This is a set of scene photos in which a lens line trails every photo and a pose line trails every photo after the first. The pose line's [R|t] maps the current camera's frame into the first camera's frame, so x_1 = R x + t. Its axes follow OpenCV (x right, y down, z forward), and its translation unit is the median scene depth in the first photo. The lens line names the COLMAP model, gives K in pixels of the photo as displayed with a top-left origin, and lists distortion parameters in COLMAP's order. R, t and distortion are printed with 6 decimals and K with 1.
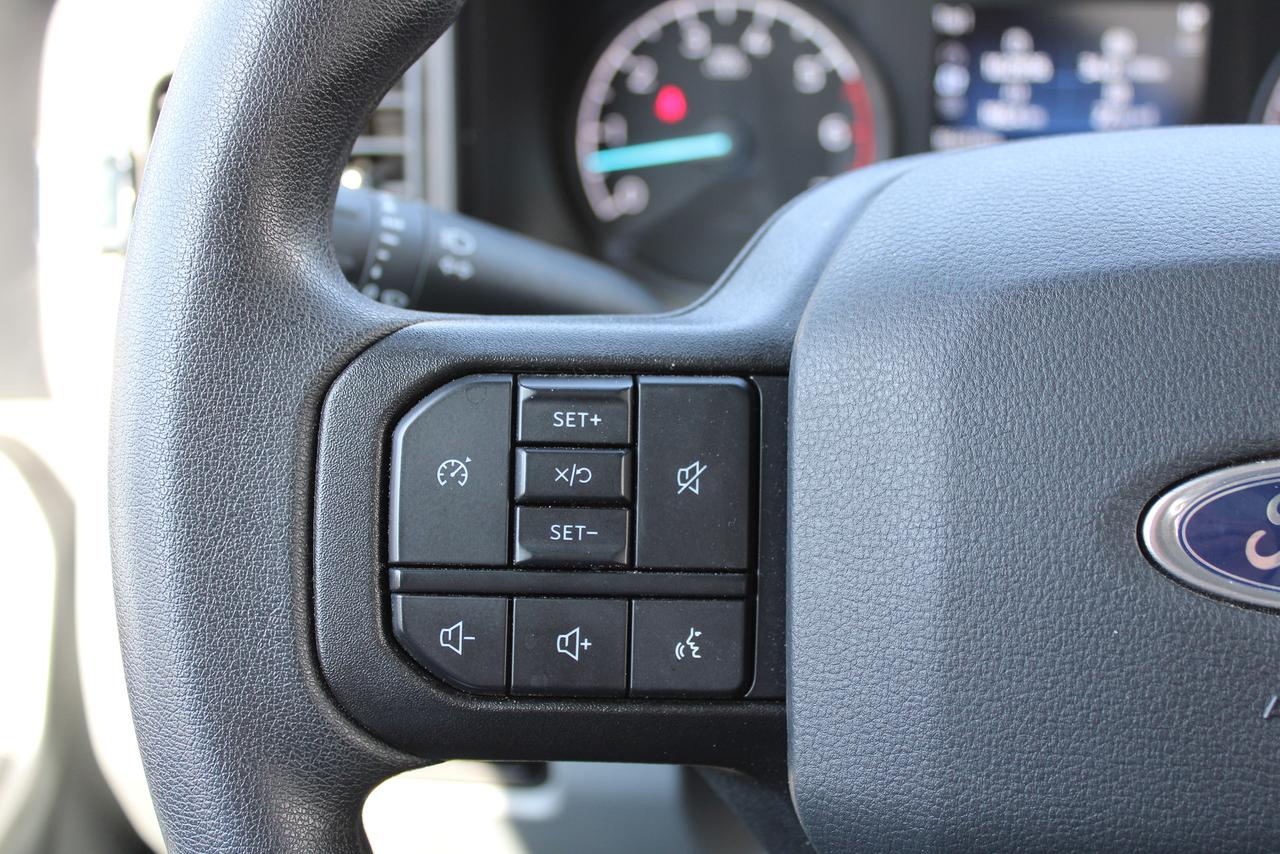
lens RADIAL K [[1750.1, 0, 638.8], [0, 1750.1, 430.3], [0, 0, 1]] dist [-0.032455, 0.000000]
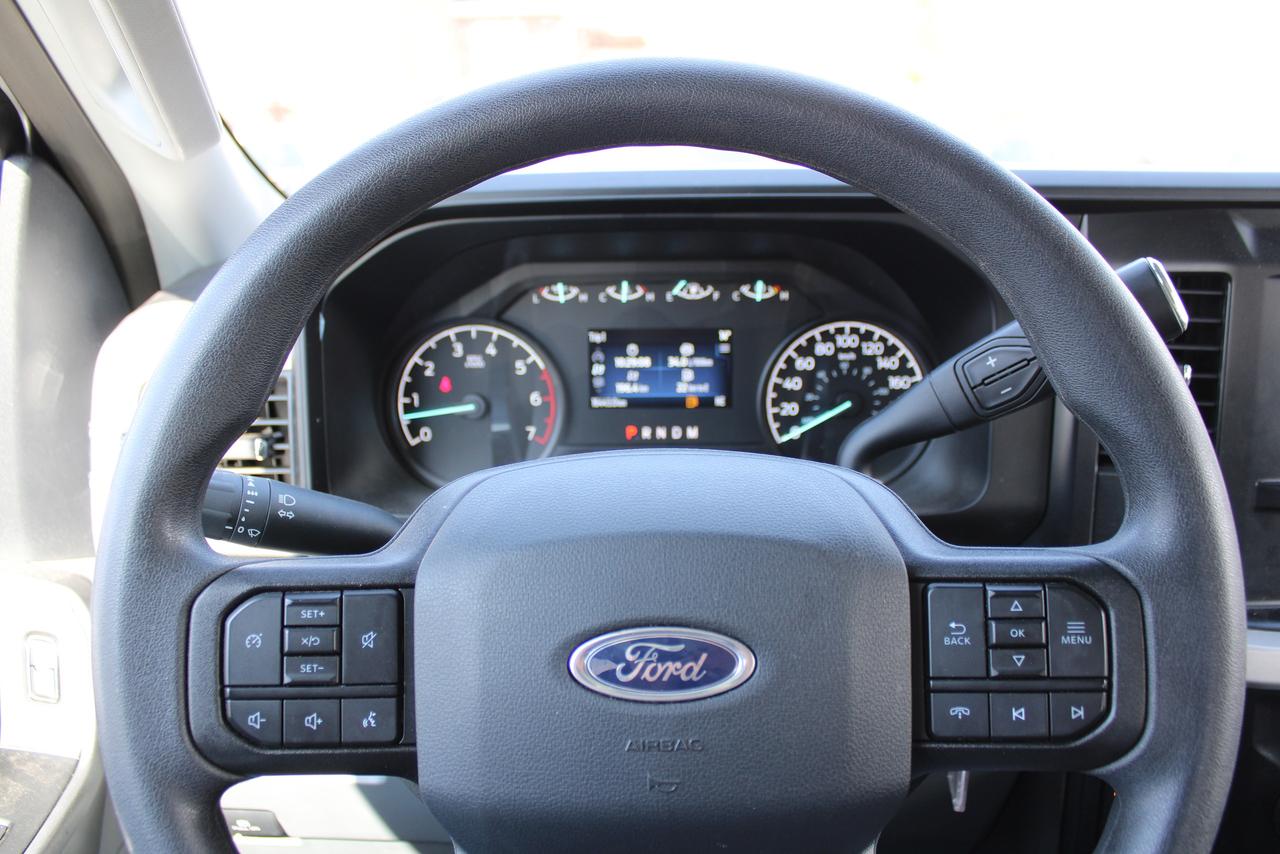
lens RADIAL K [[1154.2, 0, 630.3], [0, 1154.2, 434.2], [0, 0, 1]] dist [-0.150052, 0.175878]
pose [[0.997565, -0.023767, 0.065567, 0.258497], [0.026974, 0.998460, -0.048468, -0.143903], [-0.064314, 0.050118, 0.996670, -0.391161]]
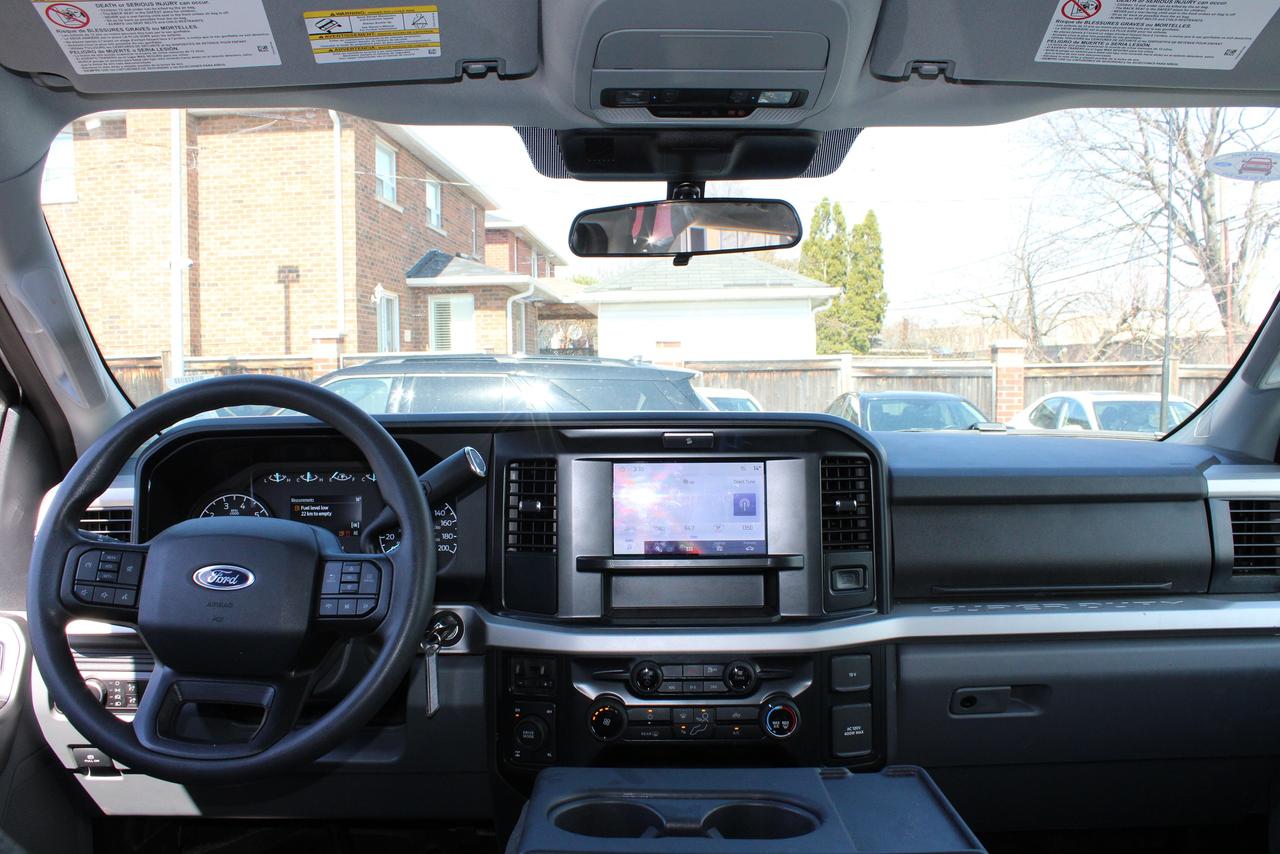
lens RADIAL K [[1154.2, 0, 643.8], [0, 1154.2, 430.2], [0, 0, 1]] dist [-0.150052, 0.175878]
pose [[0.992797, 0.004302, 0.119734, 1.374147], [0.027986, 0.963382, -0.266669, 0.671221], [-0.116497, 0.268099, 0.956322, -3.171627]]
